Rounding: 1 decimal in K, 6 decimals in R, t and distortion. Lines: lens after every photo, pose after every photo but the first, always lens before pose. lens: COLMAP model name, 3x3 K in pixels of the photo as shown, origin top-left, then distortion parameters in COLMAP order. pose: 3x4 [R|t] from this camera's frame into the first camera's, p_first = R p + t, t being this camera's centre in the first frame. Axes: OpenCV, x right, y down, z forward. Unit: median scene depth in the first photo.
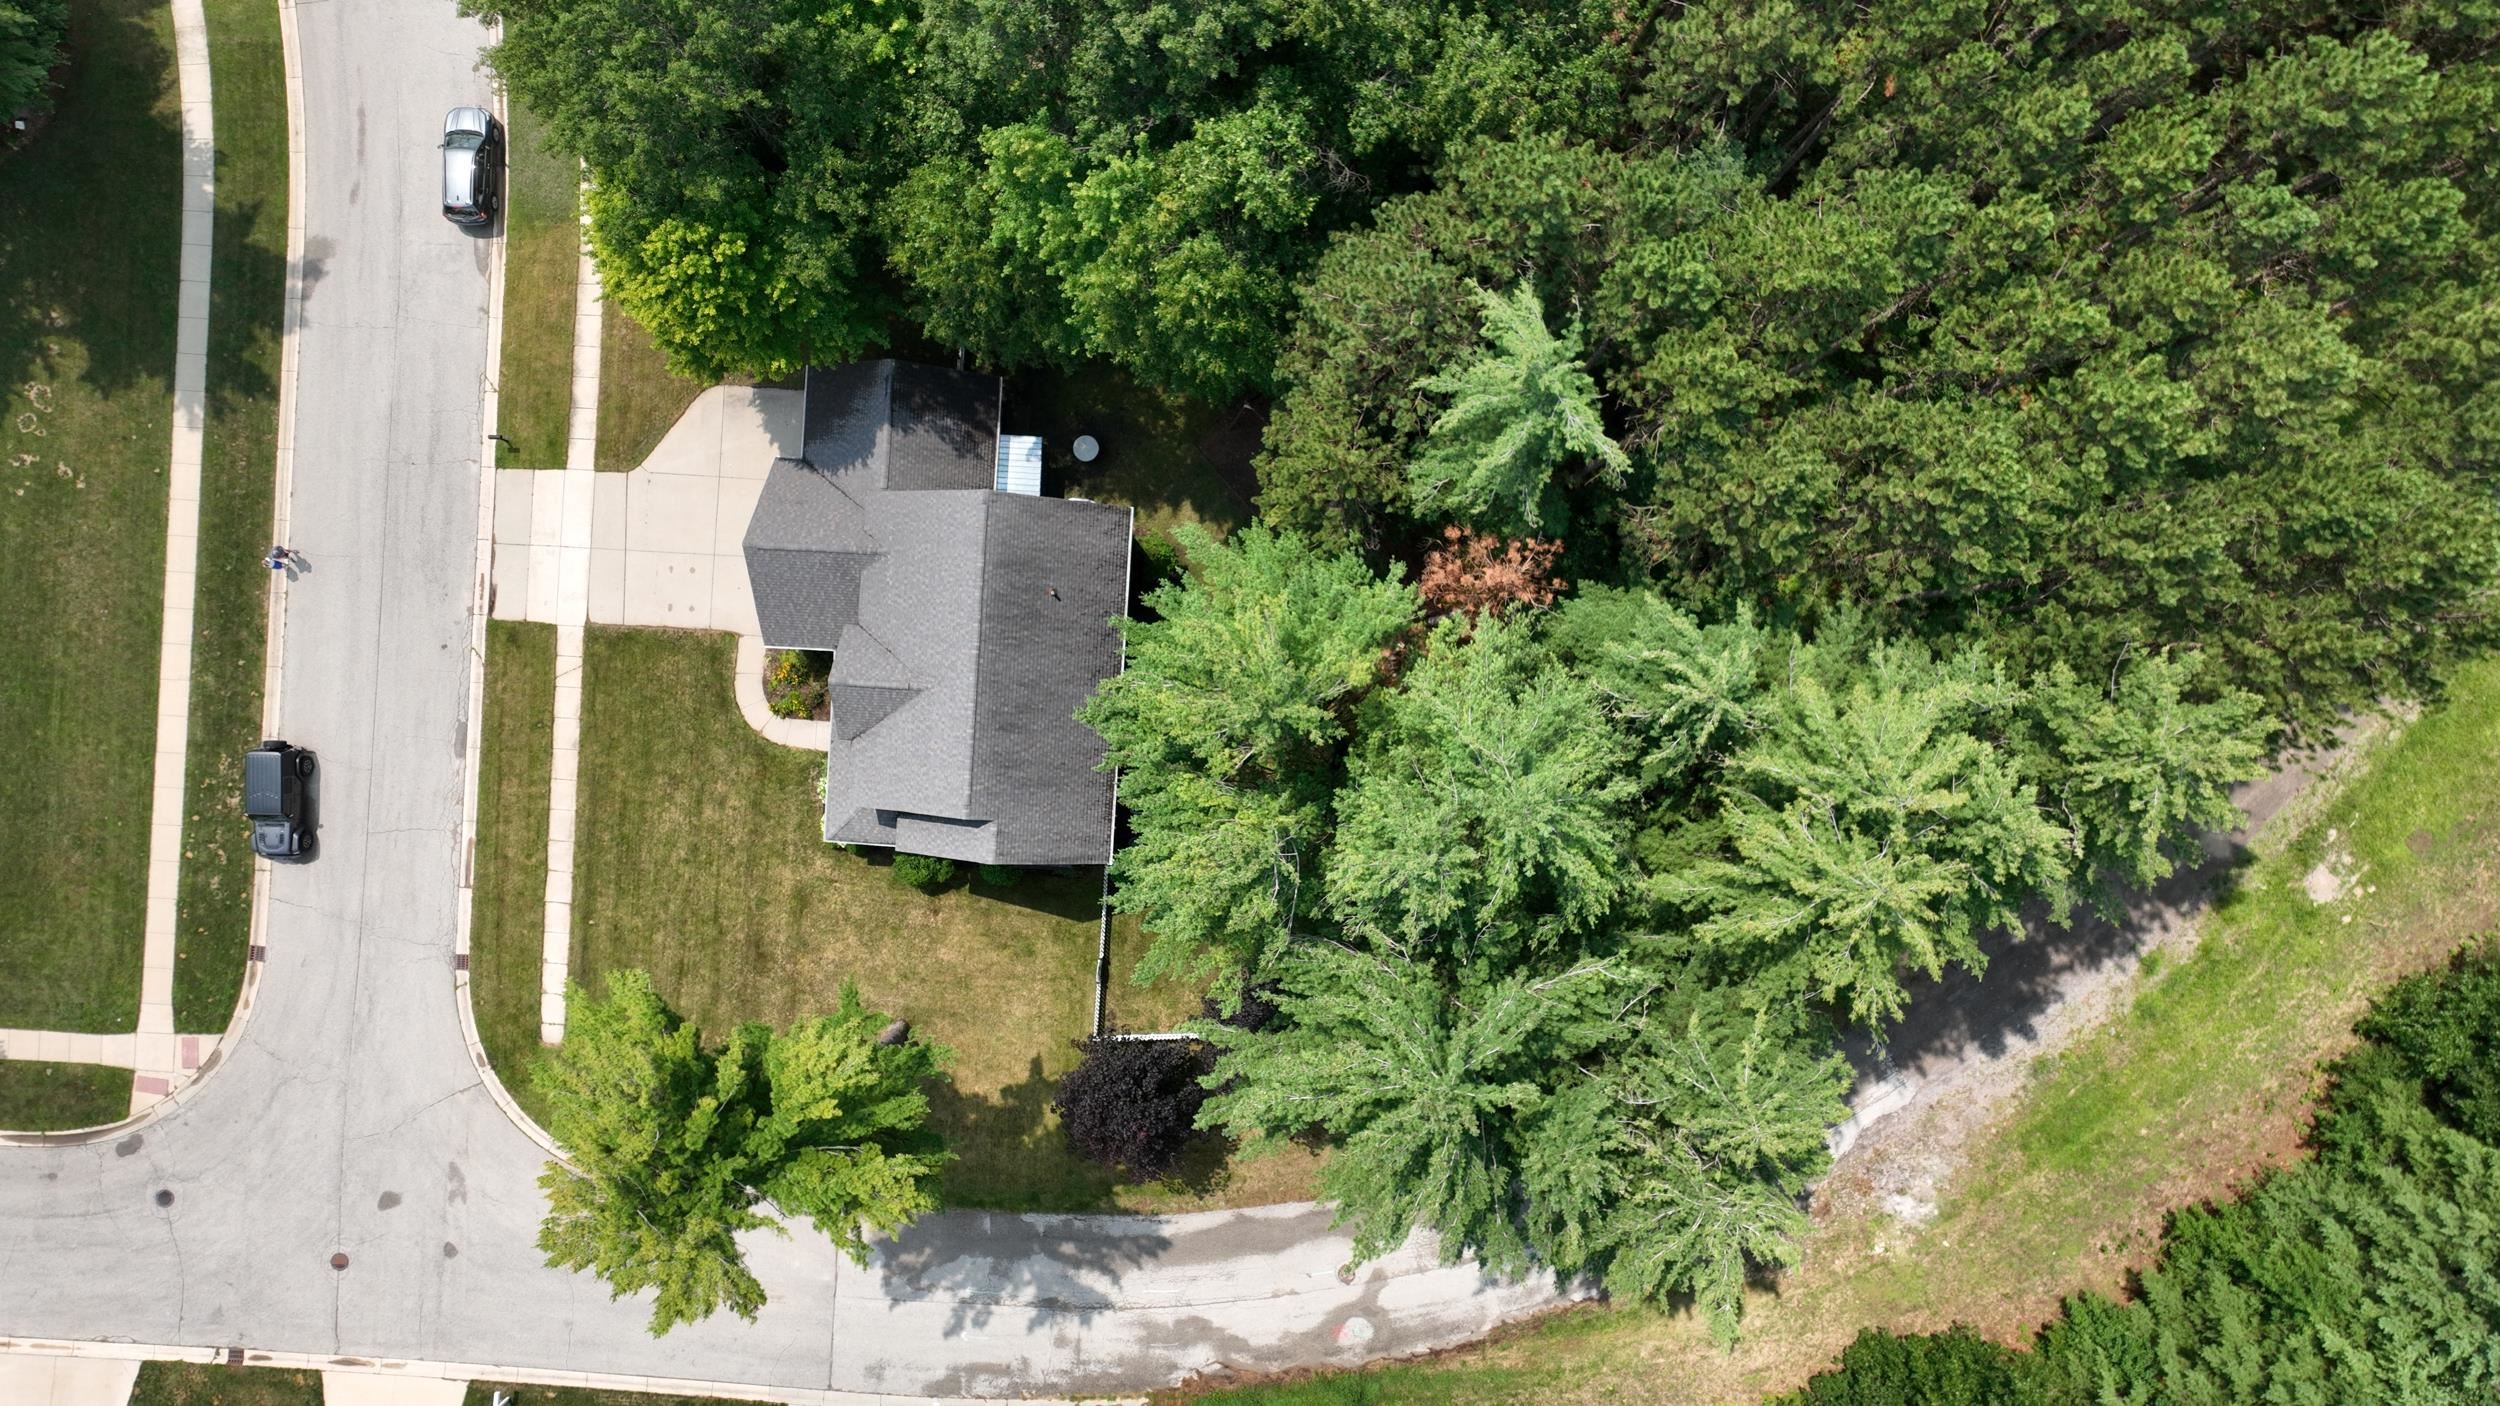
lens RADIAL K [[1761.1, 0, 1248.7], [0, 1761.1, 694.5], [0, 0, 1]] dist [0.003464, -0.004409]
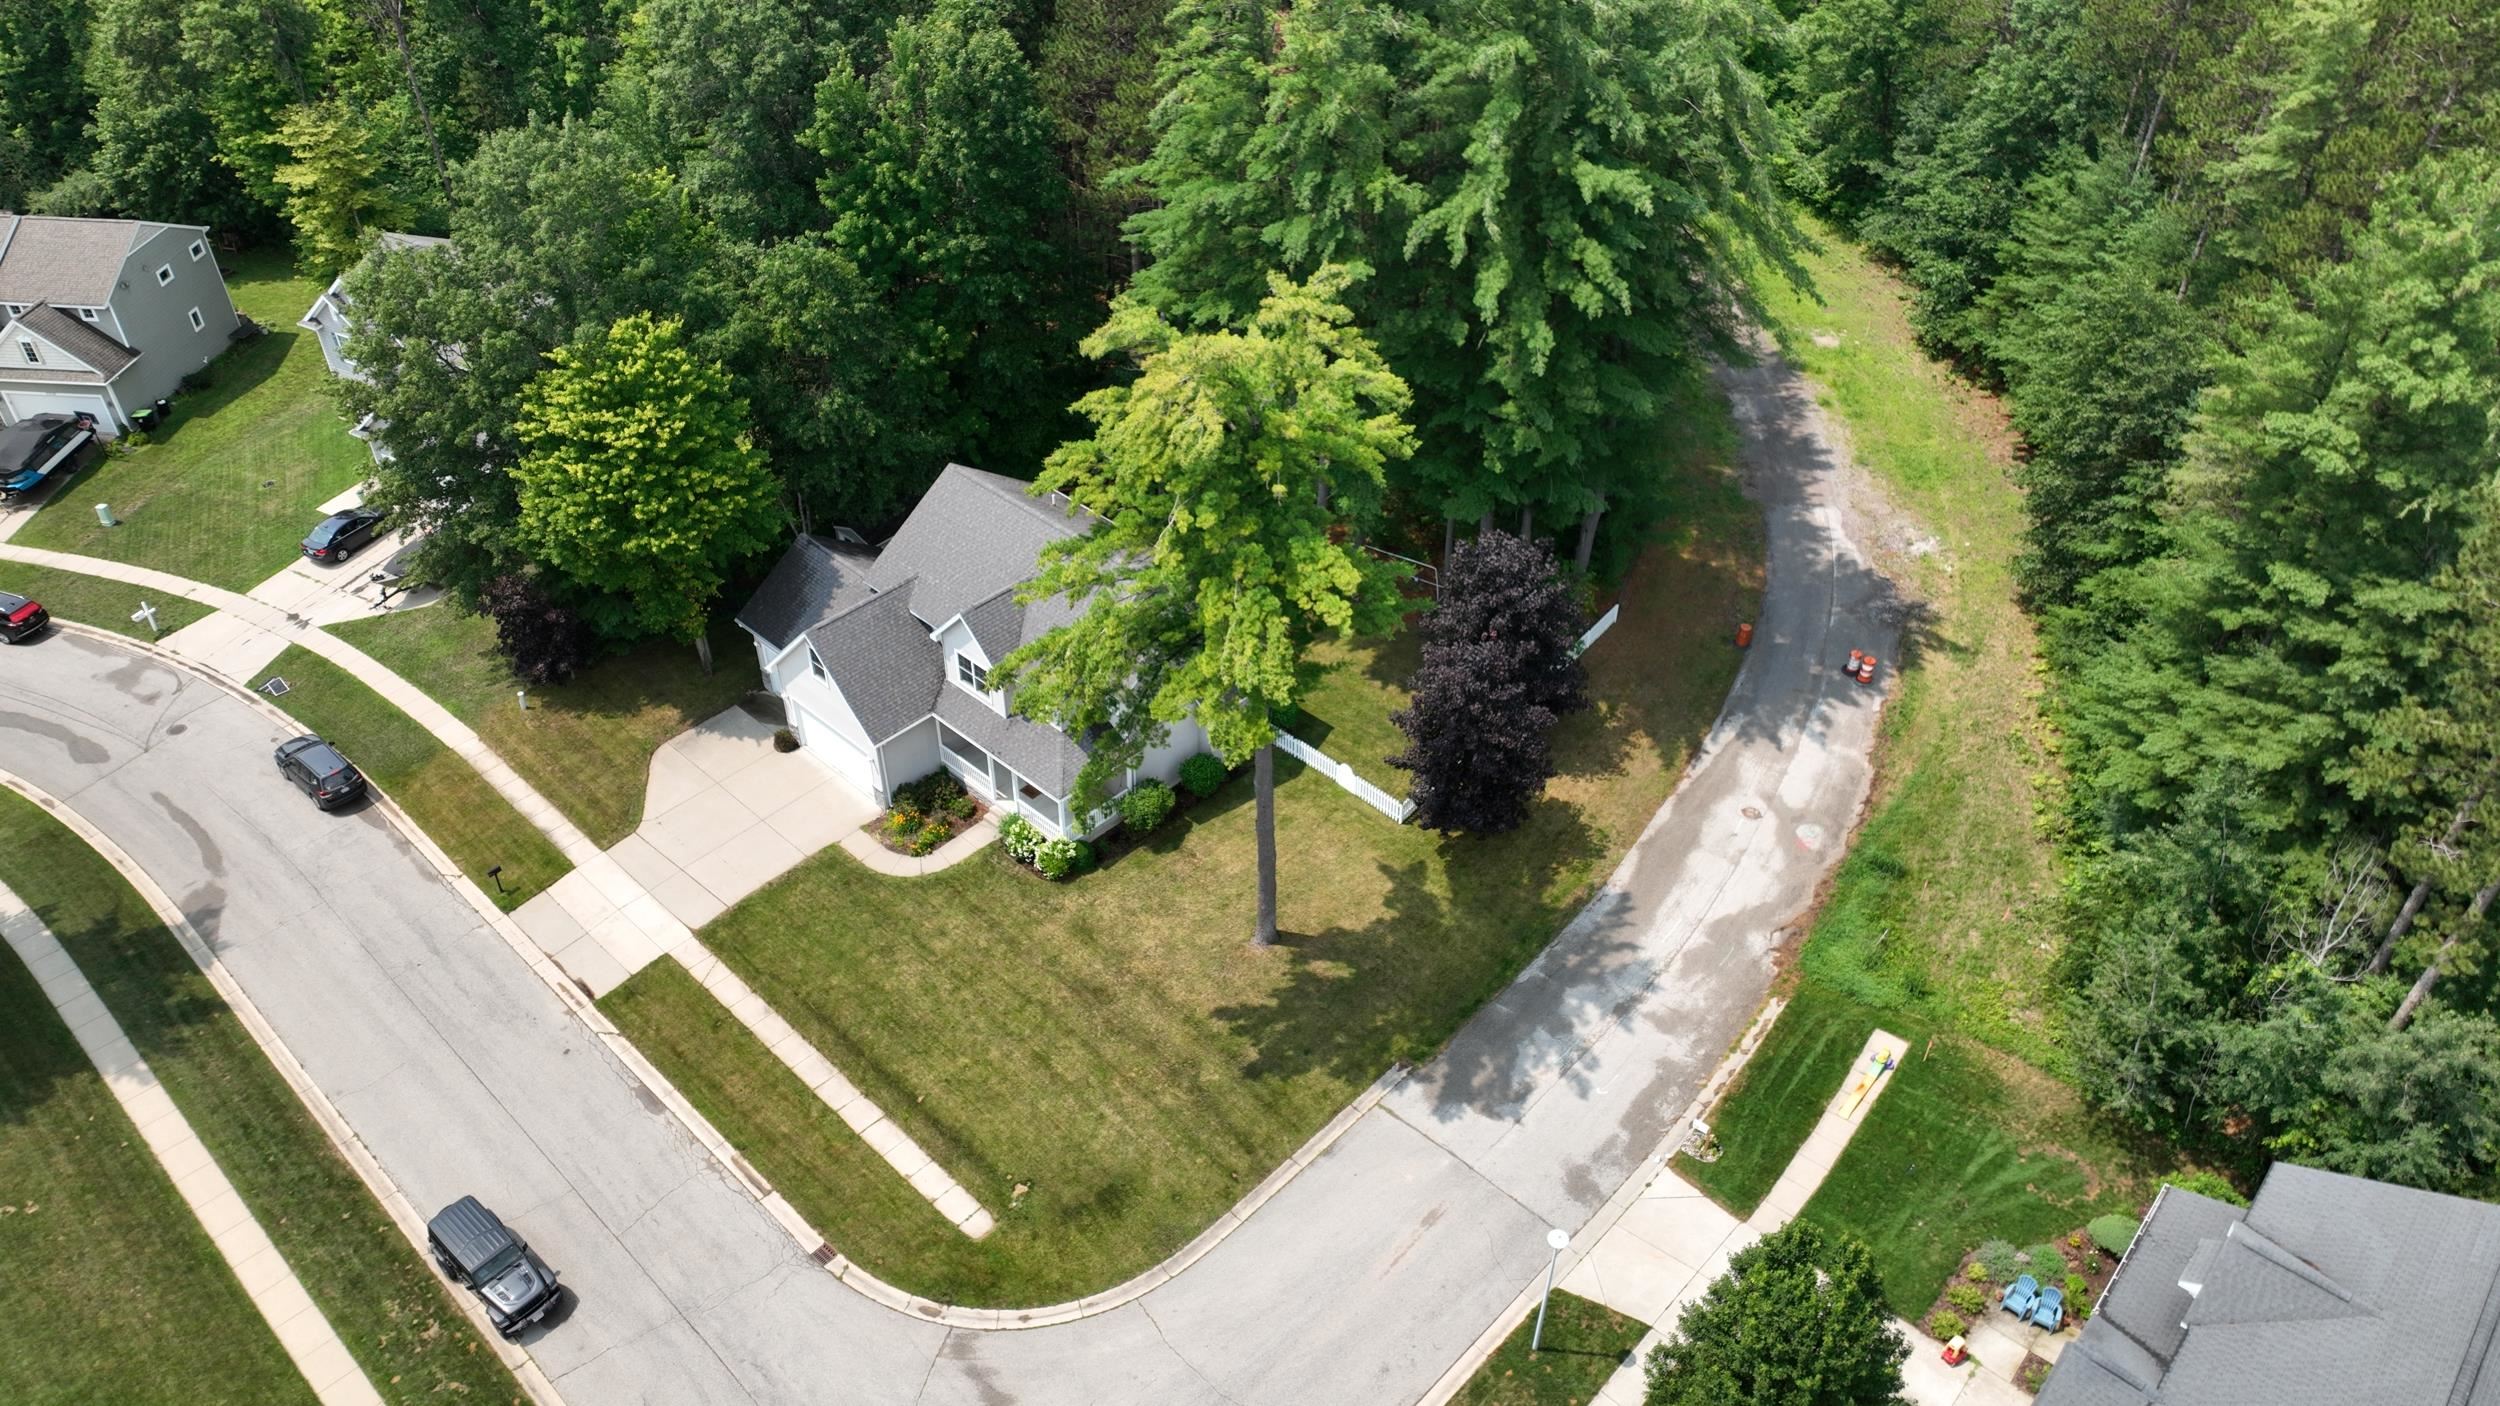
lens RADIAL K [[1762.3, 0, 1253.8], [0, 1762.3, 700.2], [0, 0, 1]] dist [0.000458, 0.020382]
pose [[0.643345, -0.471788, 0.602929, -0.676187], [0.765571, 0.399379, -0.504378, 0.582871], [-0.002838, 0.786074, 0.618126, 0.349206]]
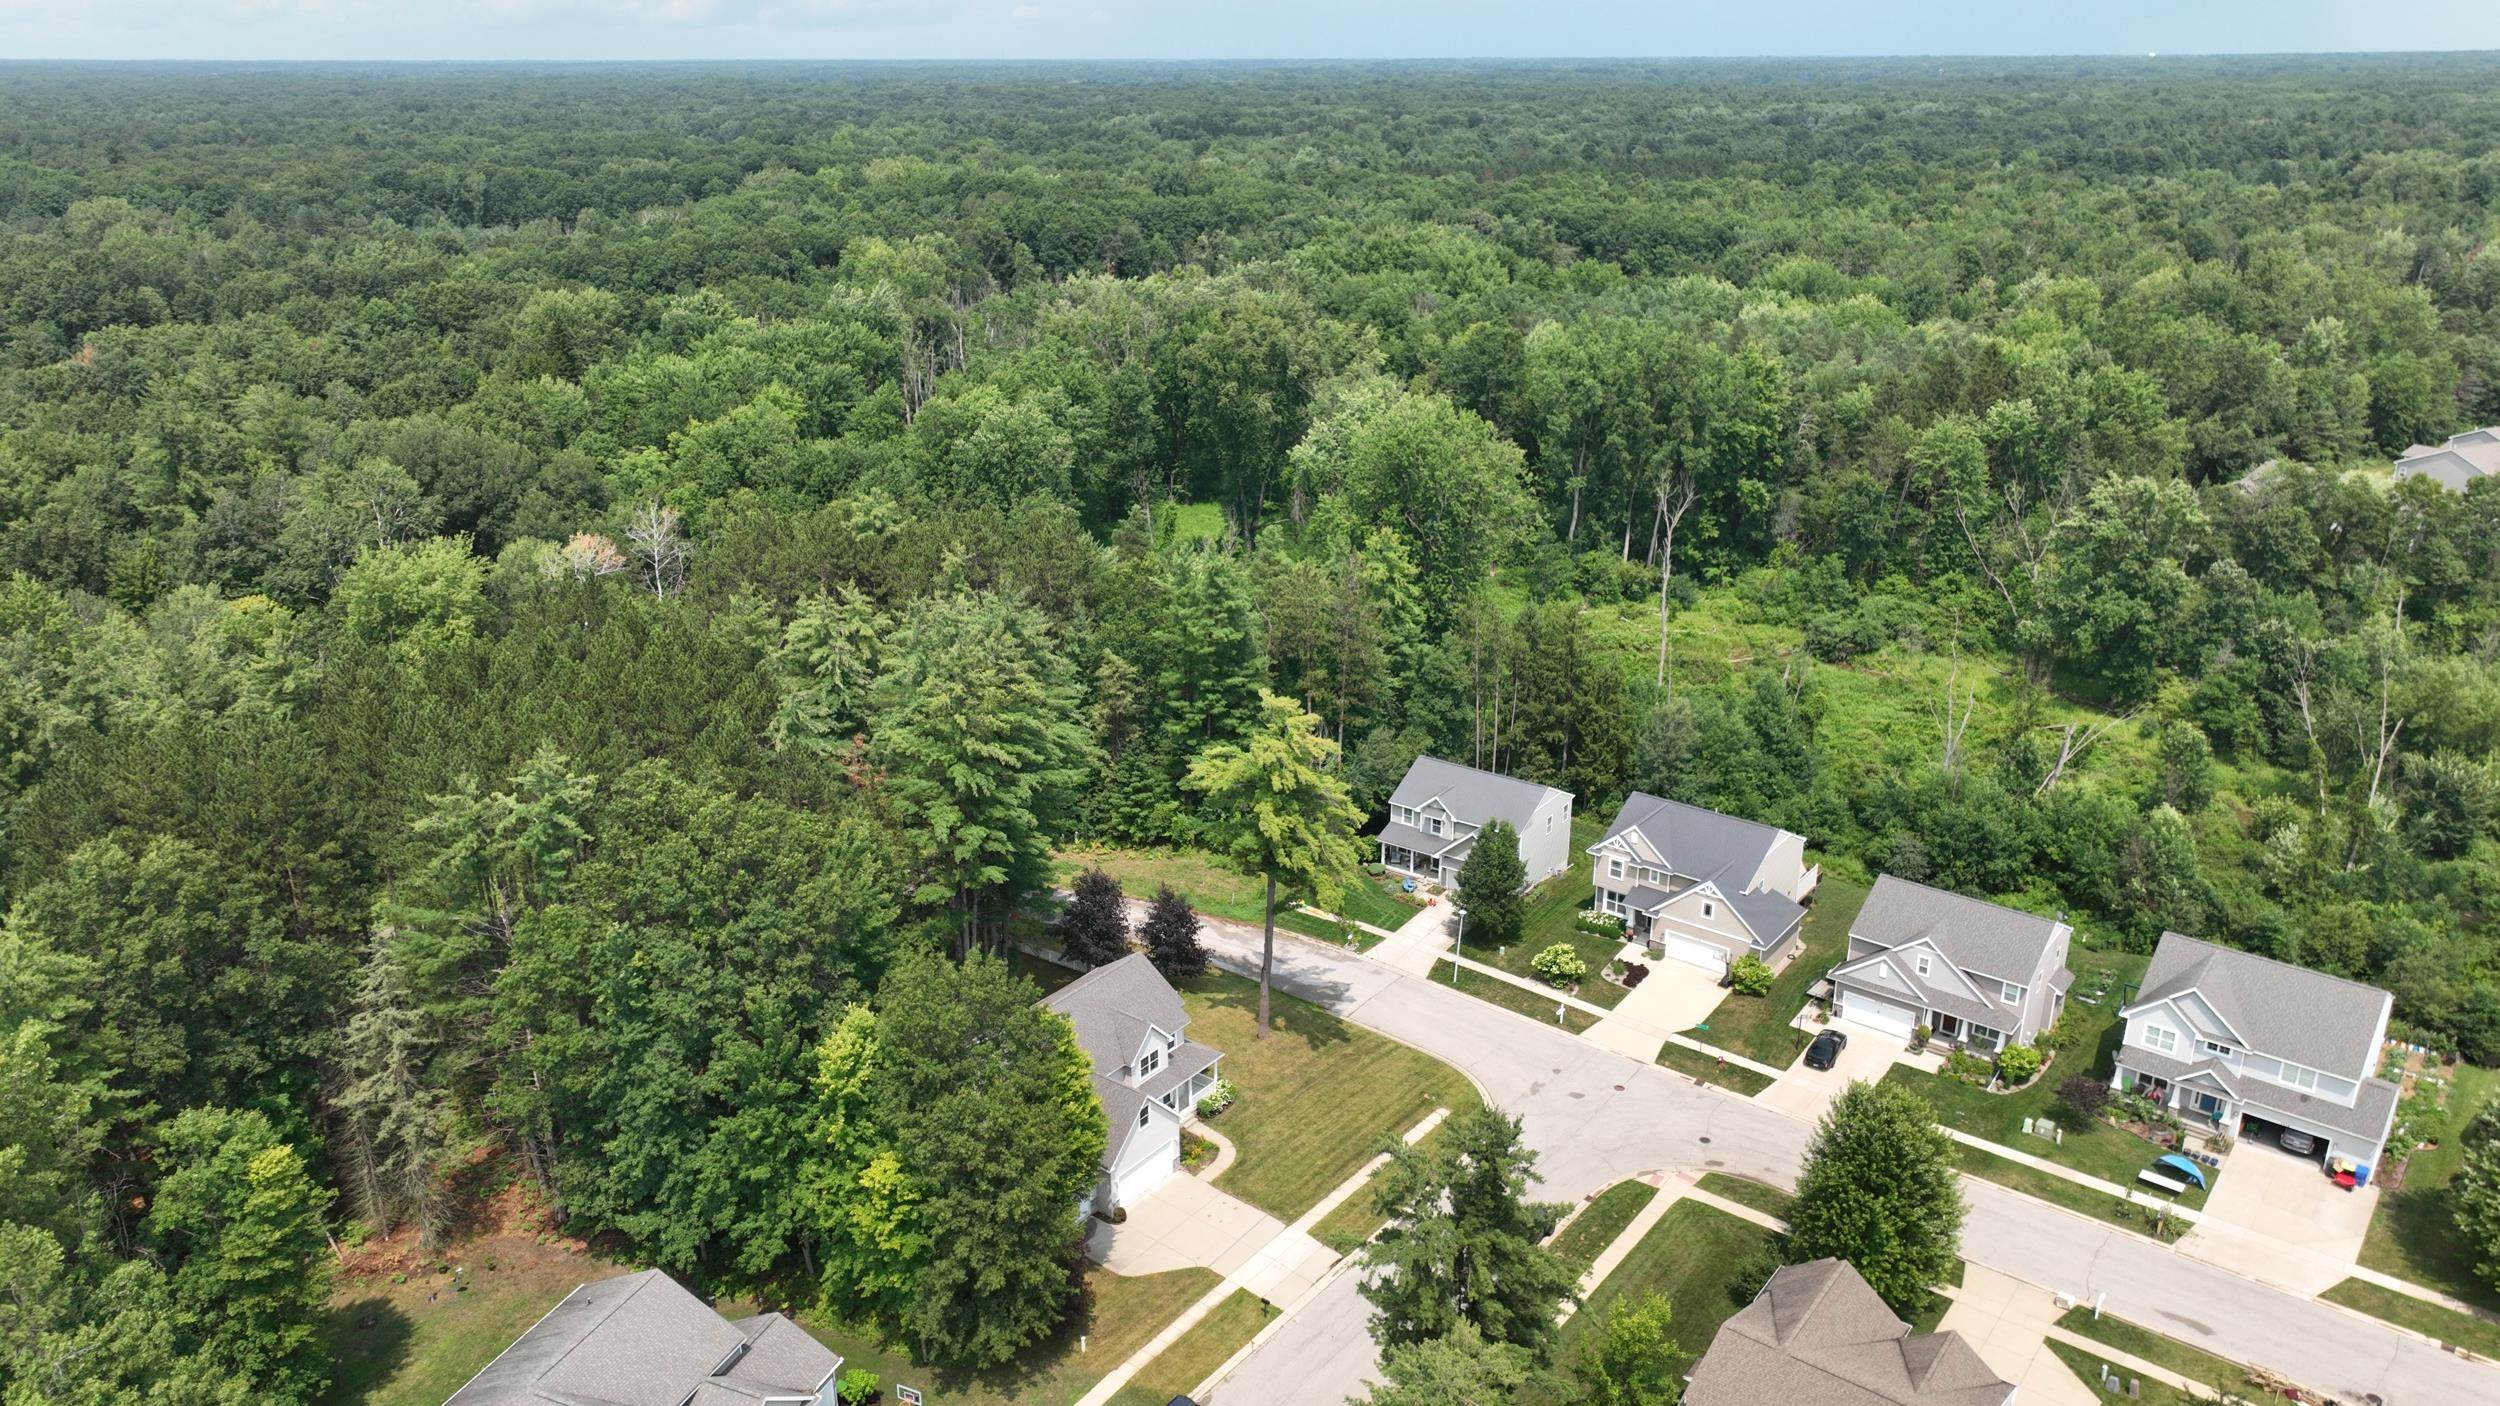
lens RADIAL K [[1758.7, 0, 1250.0], [0, 1758.7, 703.0], [0, 0, 1]] dist [0.004432, 0.005885]
pose [[-0.827841, -0.188852, 0.528217, -1.051879], [0.560897, -0.293026, 0.774293, -1.084155], [0.008554, 0.937268, 0.348505, 0.061778]]
